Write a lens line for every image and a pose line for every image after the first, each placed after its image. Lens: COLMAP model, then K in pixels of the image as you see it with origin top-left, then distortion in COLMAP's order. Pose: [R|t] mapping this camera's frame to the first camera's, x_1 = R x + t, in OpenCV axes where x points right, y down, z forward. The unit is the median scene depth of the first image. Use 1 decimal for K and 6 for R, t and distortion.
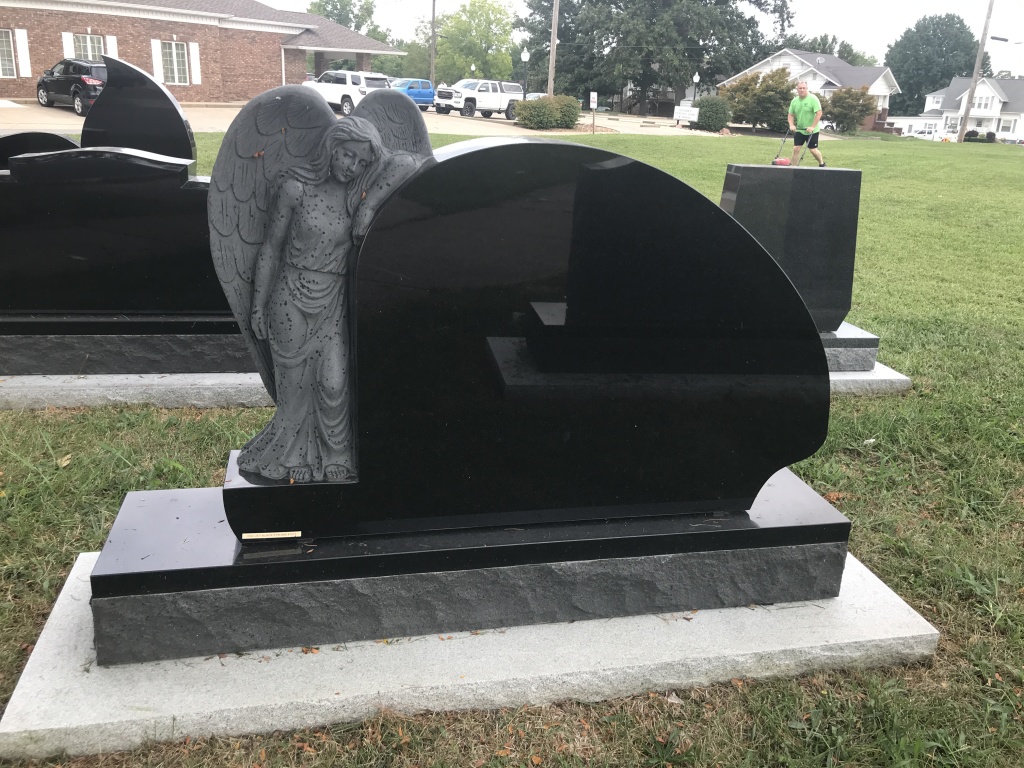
lens RADIAL K [[842.7, 0, 509.5], [0, 842.7, 379.1], [0, 0, 1]] dist [0.013287, -0.008243]
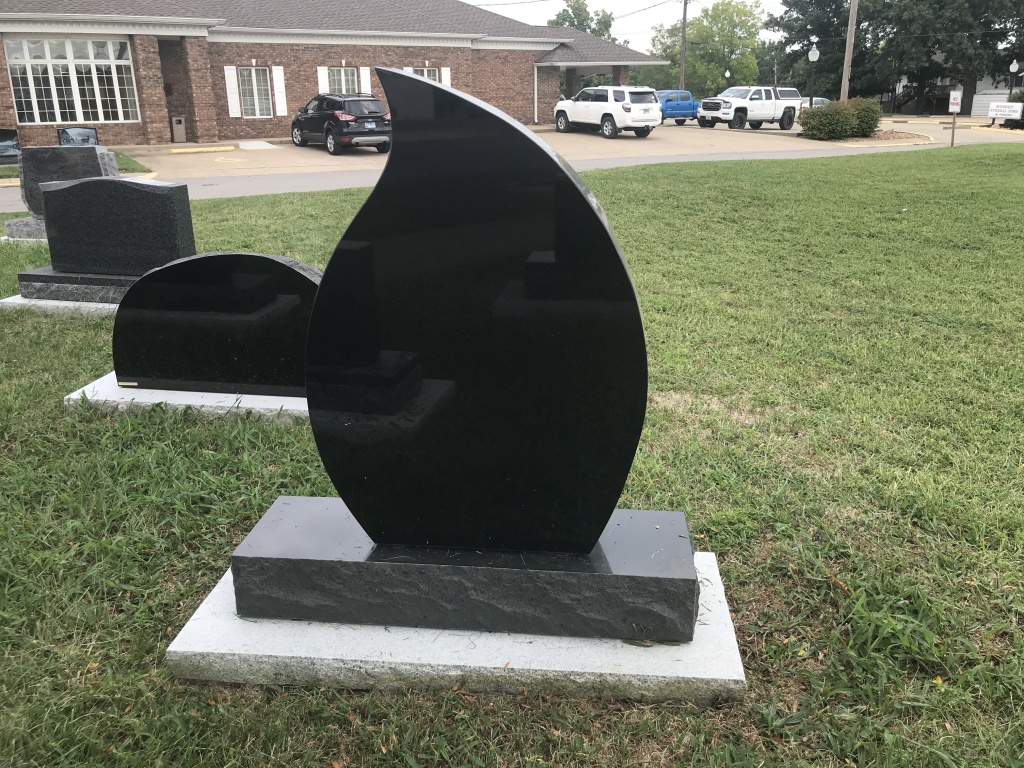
lens RADIAL K [[842.7, 0, 517.4], [0, 842.7, 386.7], [0, 0, 1]] dist [0.013287, -0.008243]
pose [[0.968675, 0.020578, -0.247479, -0.053294], [-0.022018, 0.999753, -0.003053, -0.040294], [0.247355, 0.008406, 0.968888, 0.107755]]
